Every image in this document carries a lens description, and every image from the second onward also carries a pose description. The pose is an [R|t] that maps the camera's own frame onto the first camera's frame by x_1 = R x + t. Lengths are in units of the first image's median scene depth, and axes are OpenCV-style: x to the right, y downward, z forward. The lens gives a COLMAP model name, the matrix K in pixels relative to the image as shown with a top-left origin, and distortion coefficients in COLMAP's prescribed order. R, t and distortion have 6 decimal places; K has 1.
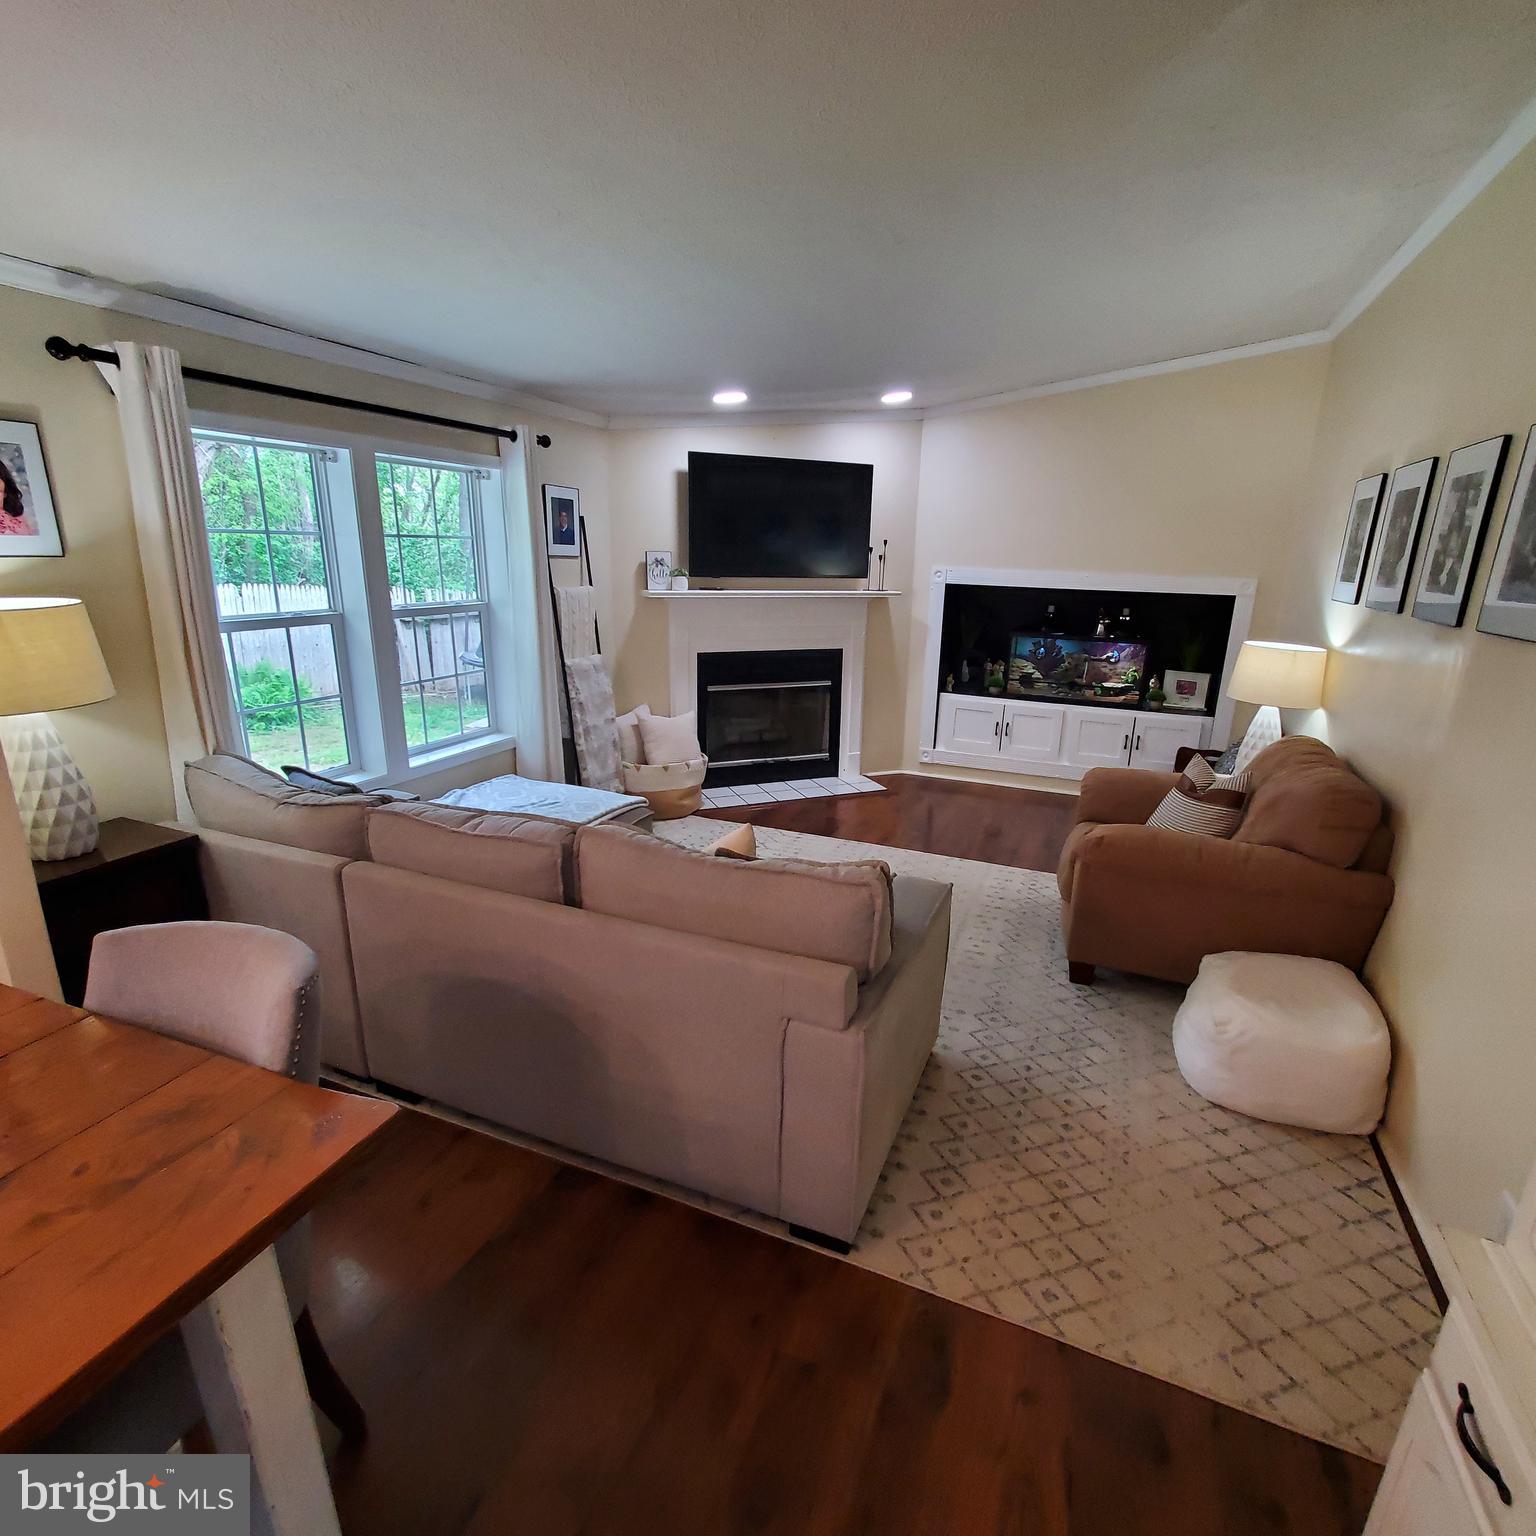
lens RADIAL K [[800.1, 0, 792.3], [0, 800.1, 777.3], [0, 0, 1]] dist [0.000228, -0.000436]
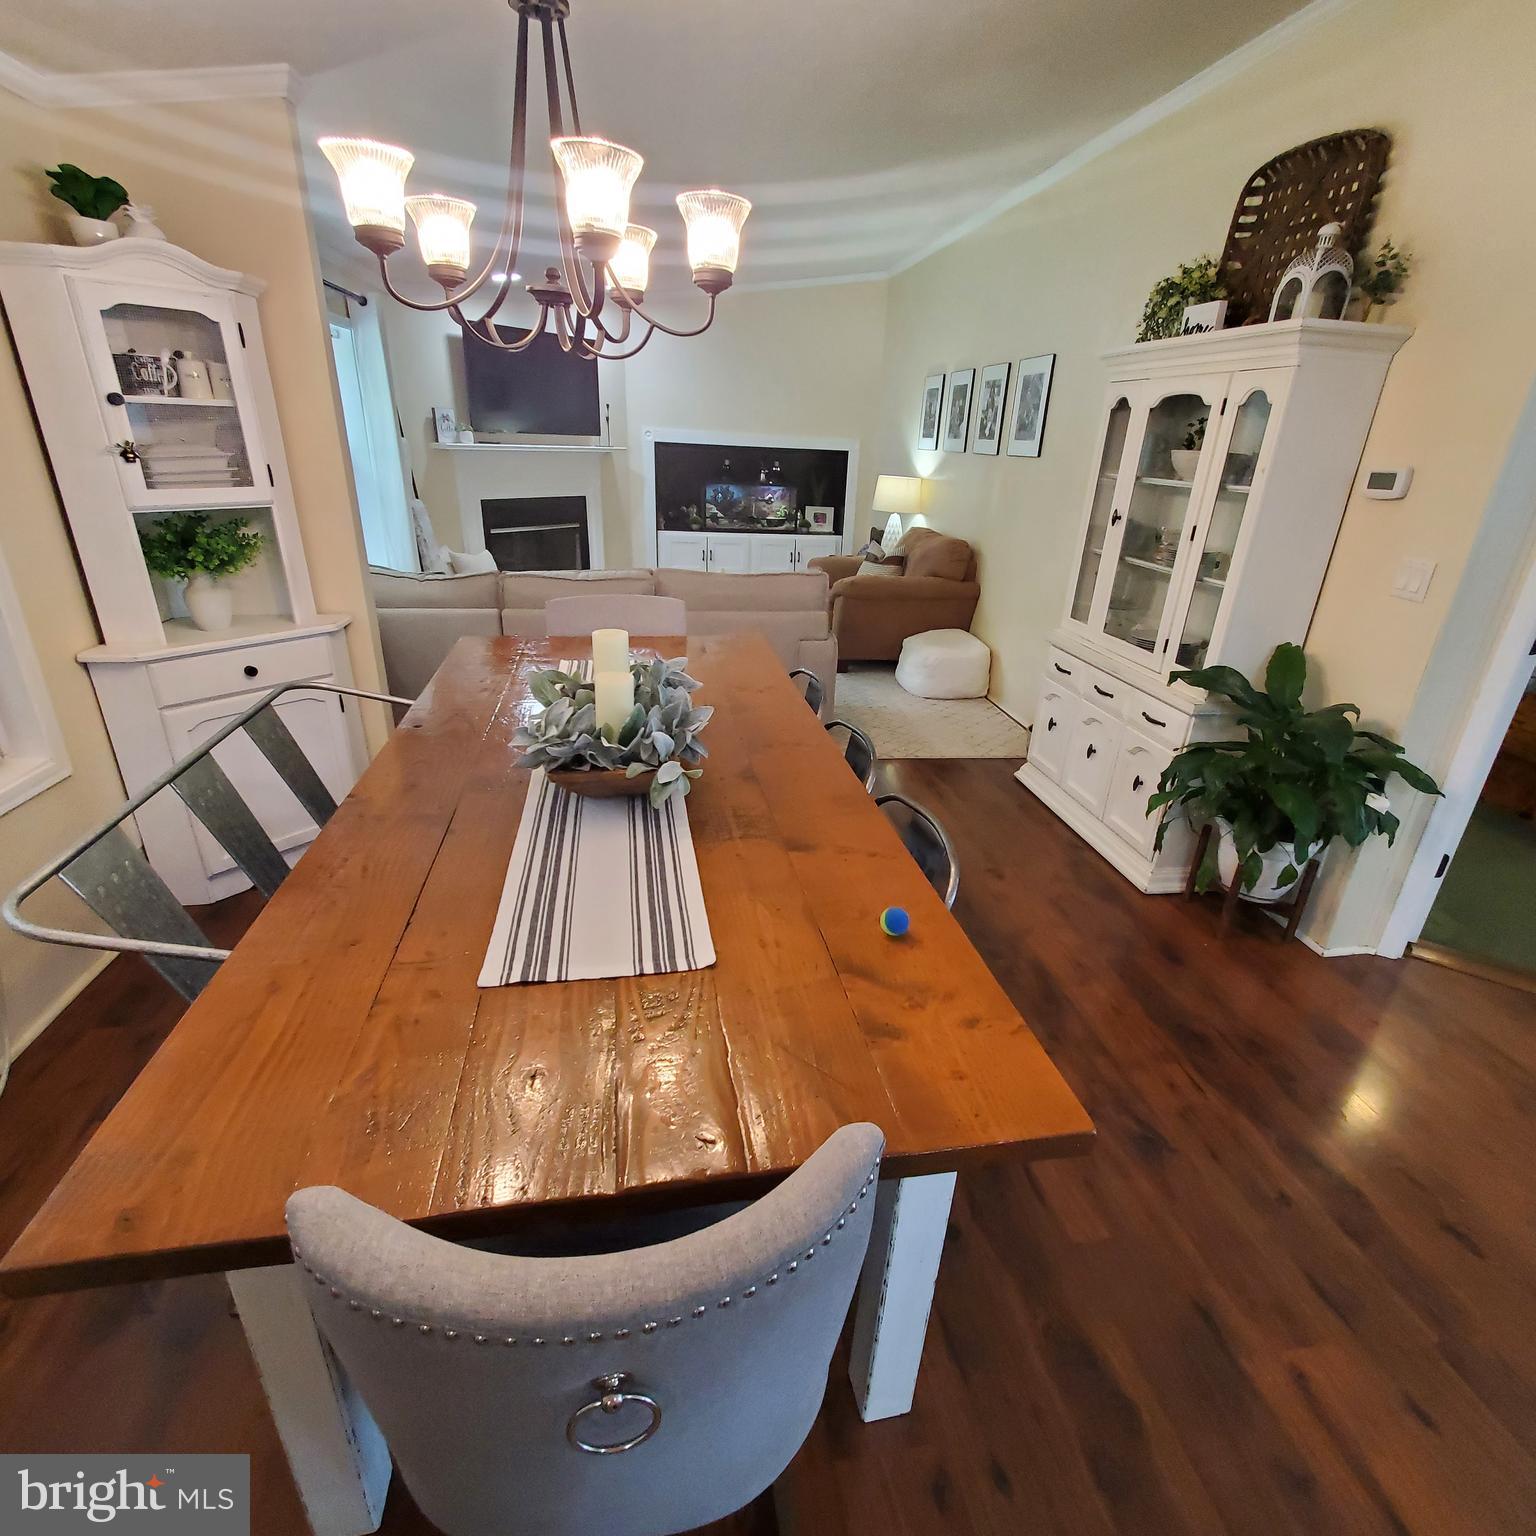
lens RADIAL K [[800.1, 0, 792.3], [0, 800.1, 777.3], [0, 0, 1]] dist [0.000228, -0.000436]
pose [[0.850293, -0.195787, 0.488538, -0.402844], [0.124152, 0.976652, 0.175318, 0.099954], [-0.511457, -0.088419, 0.854748, -0.299469]]
